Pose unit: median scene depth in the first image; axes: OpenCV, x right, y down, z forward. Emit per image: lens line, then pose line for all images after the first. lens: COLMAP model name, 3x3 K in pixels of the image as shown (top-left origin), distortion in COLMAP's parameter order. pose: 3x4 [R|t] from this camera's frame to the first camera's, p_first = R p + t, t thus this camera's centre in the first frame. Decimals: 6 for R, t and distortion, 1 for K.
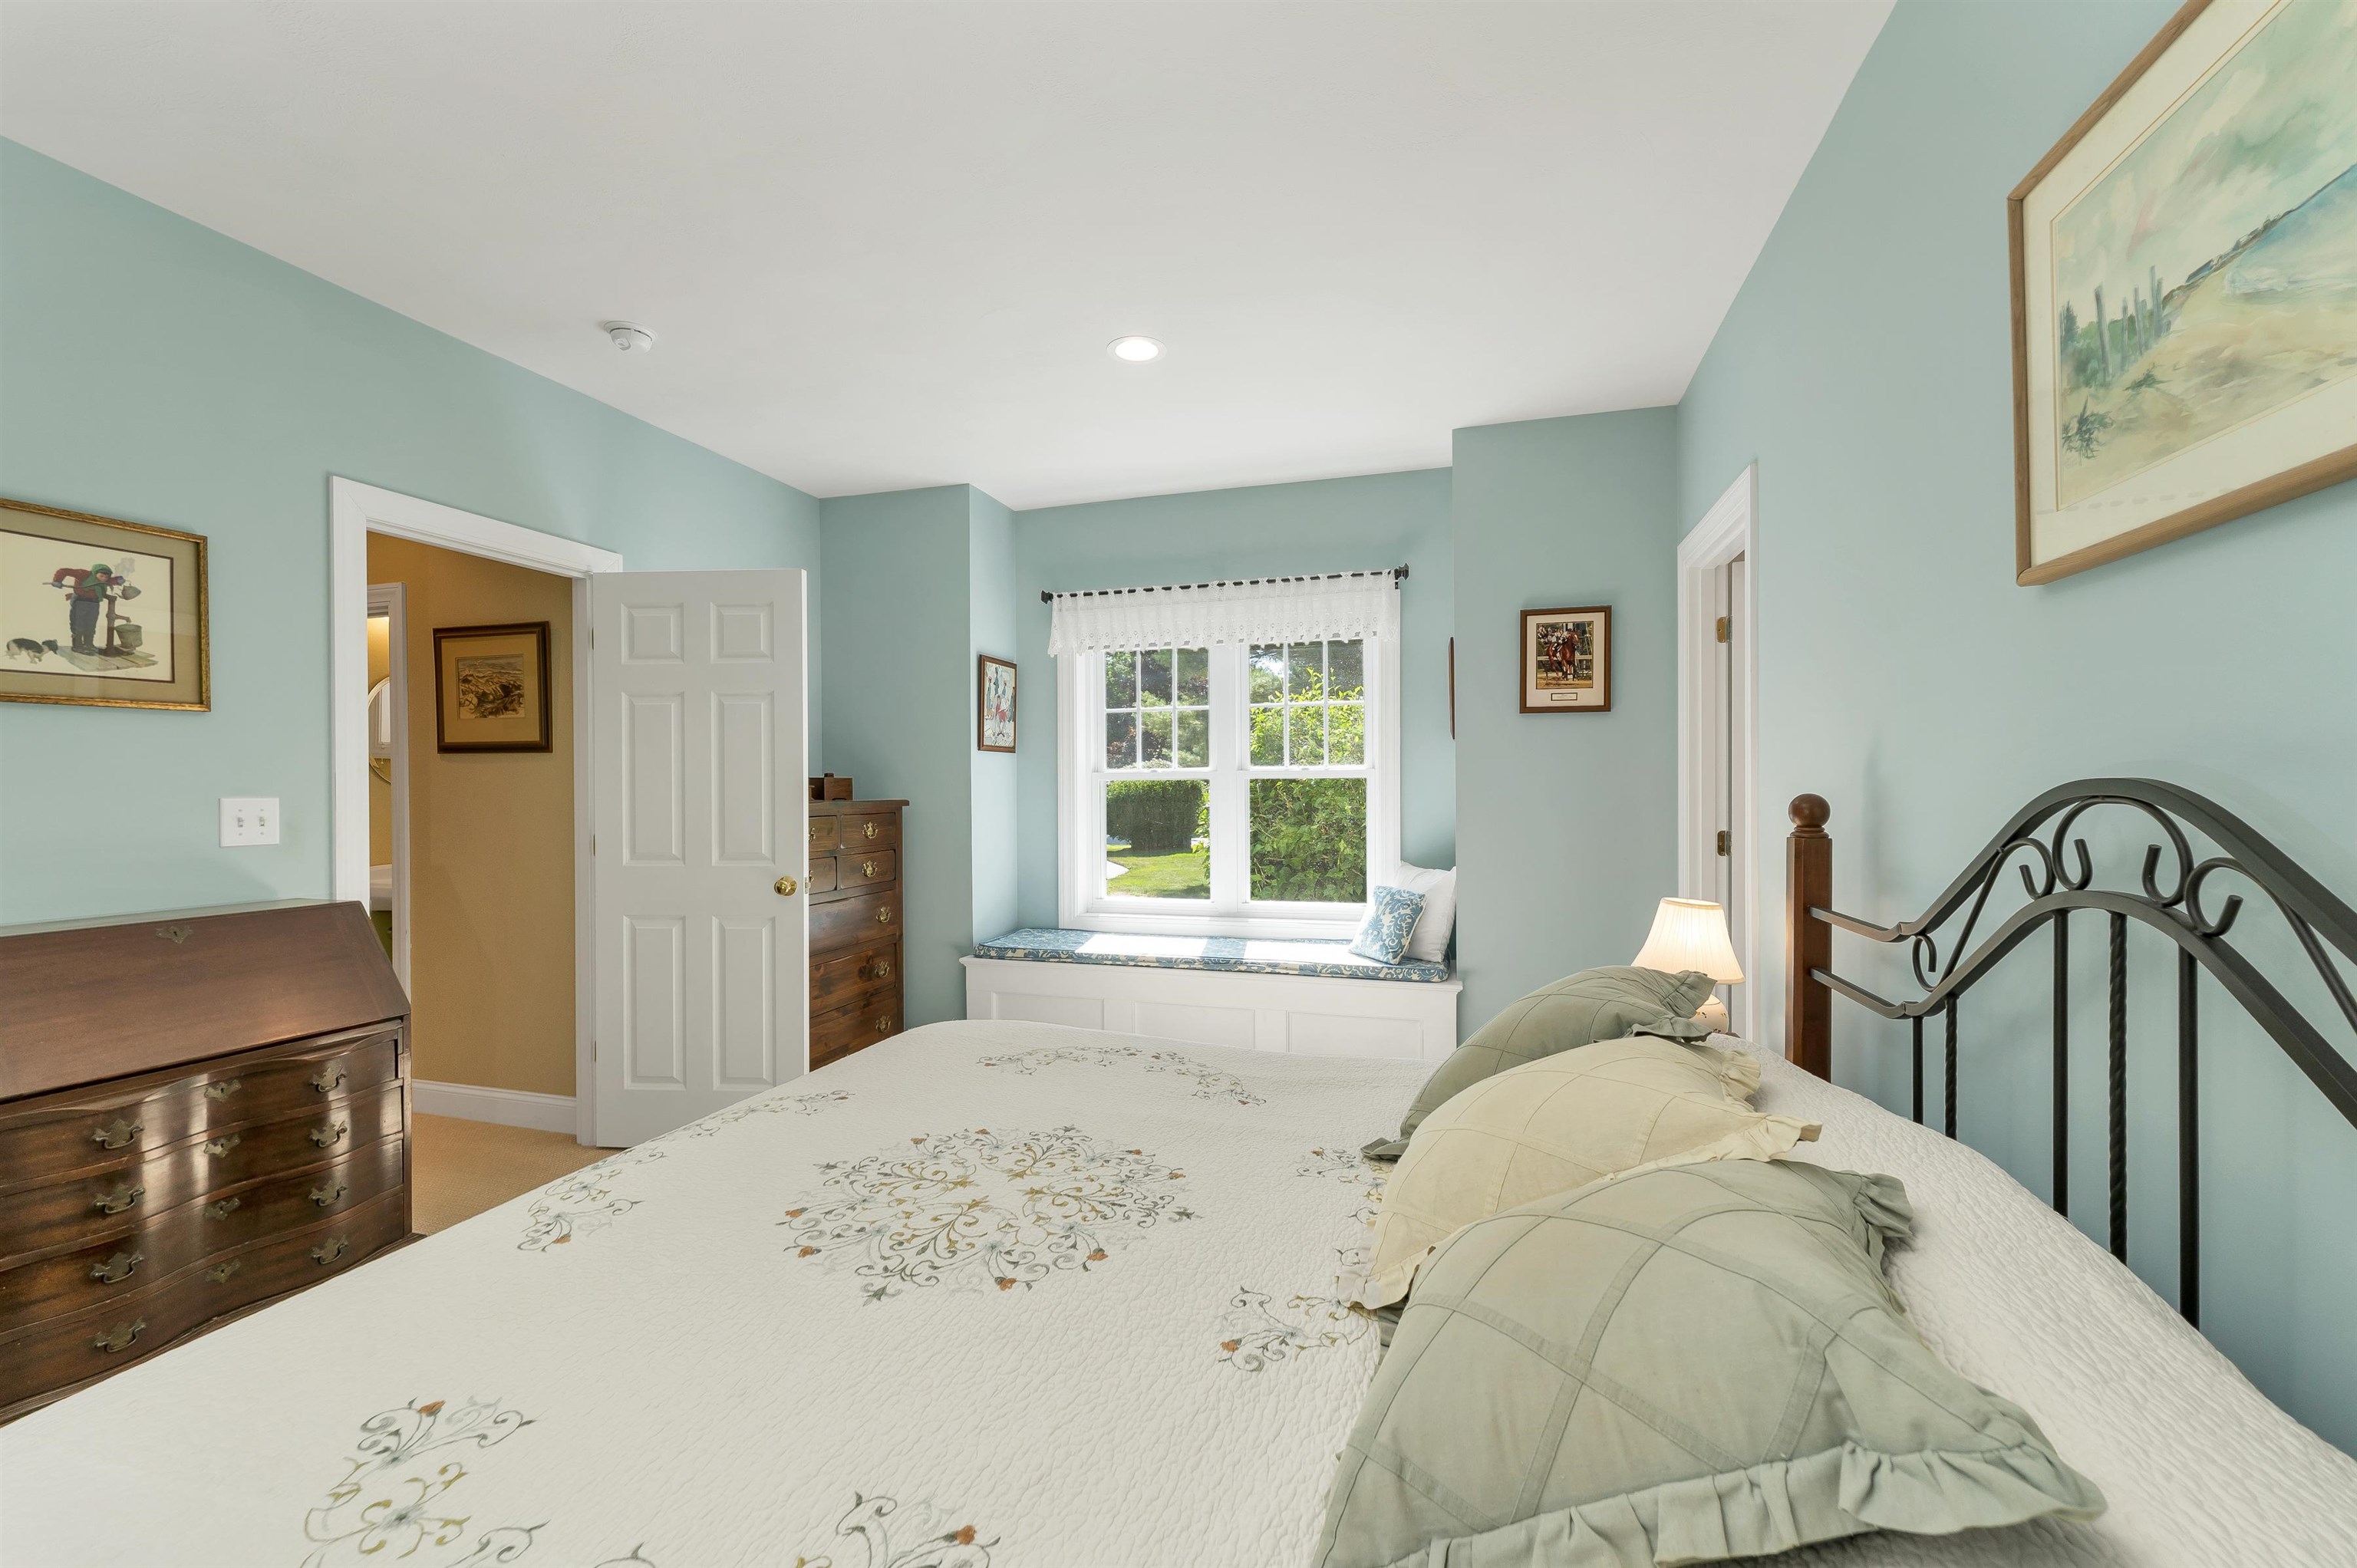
lens RADIAL K [[978.7, 0, 1177.7], [0, 978.7, 787.2], [0, 0, 1]] dist [0.000898, 0.000117]
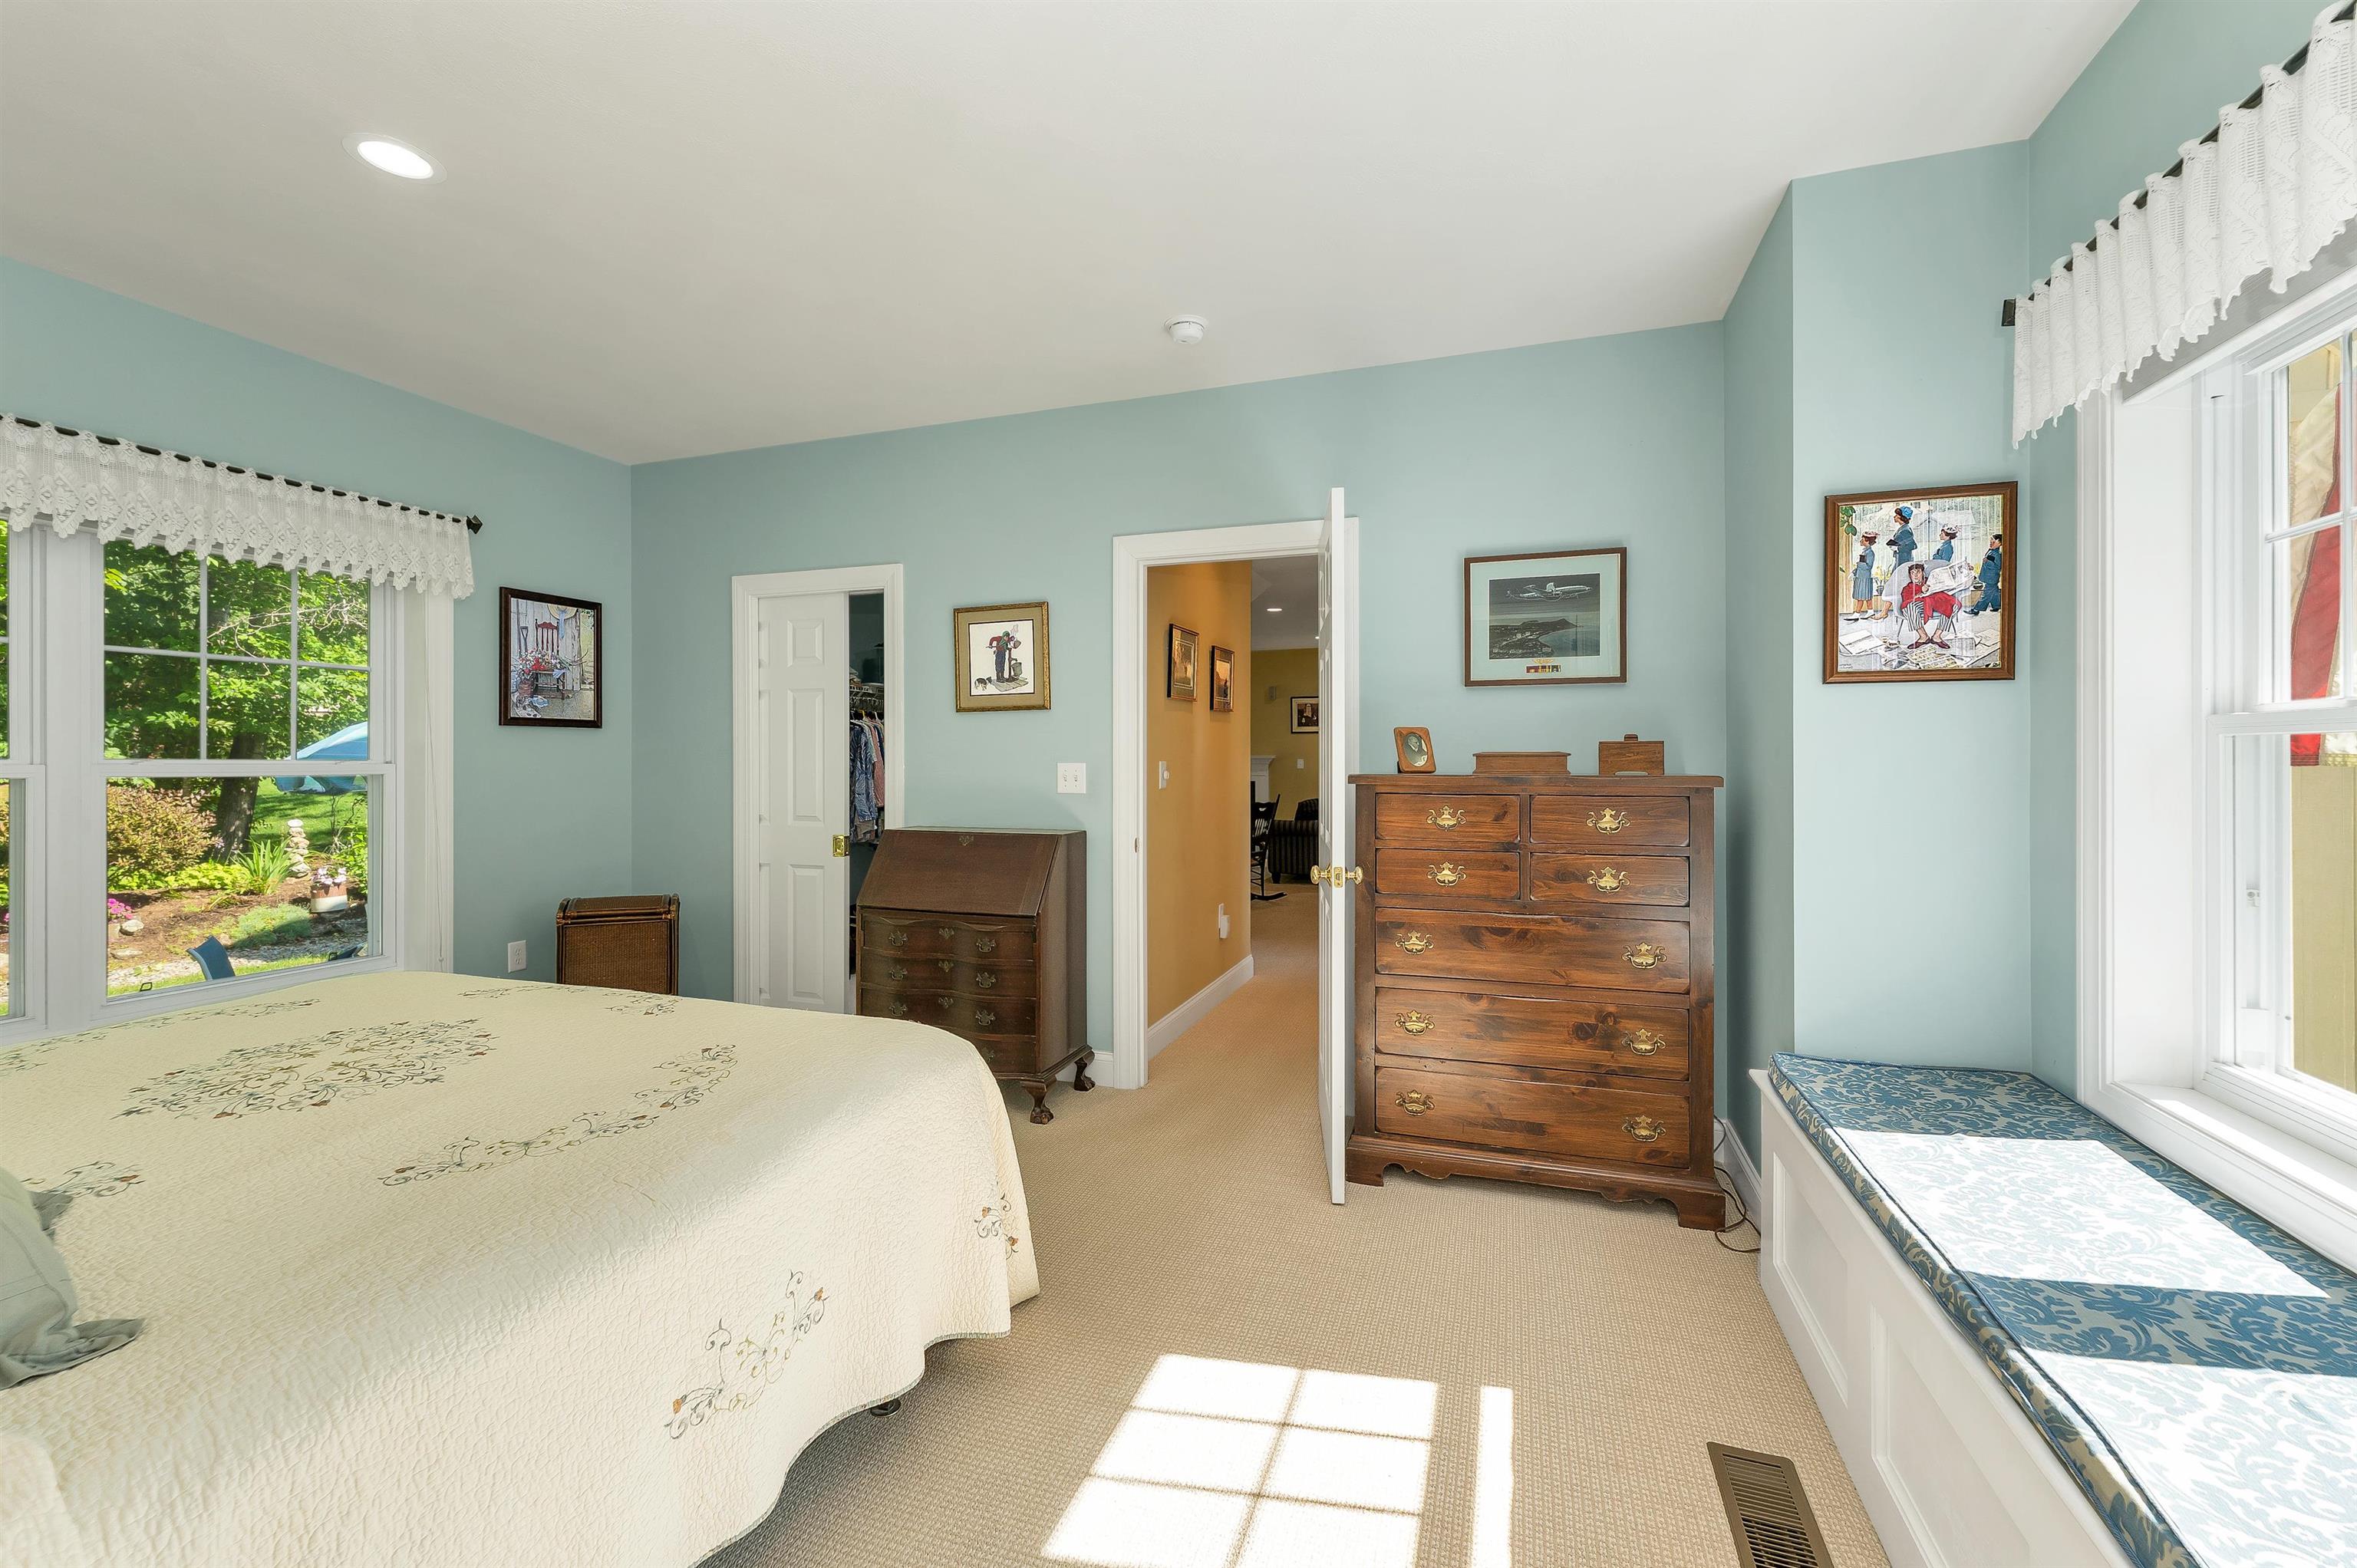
lens RADIAL K [[978.7, 0, 1178.7], [0, 978.7, 768.0], [0, 0, 1]] dist [0.000898, 0.000117]
pose [[-0.042882, 0.005098, -0.999067, 0.618909], [-0.003345, 0.999981, 0.005246, 0.010142], [0.999075, 0.003567, -0.042864, 1.291721]]
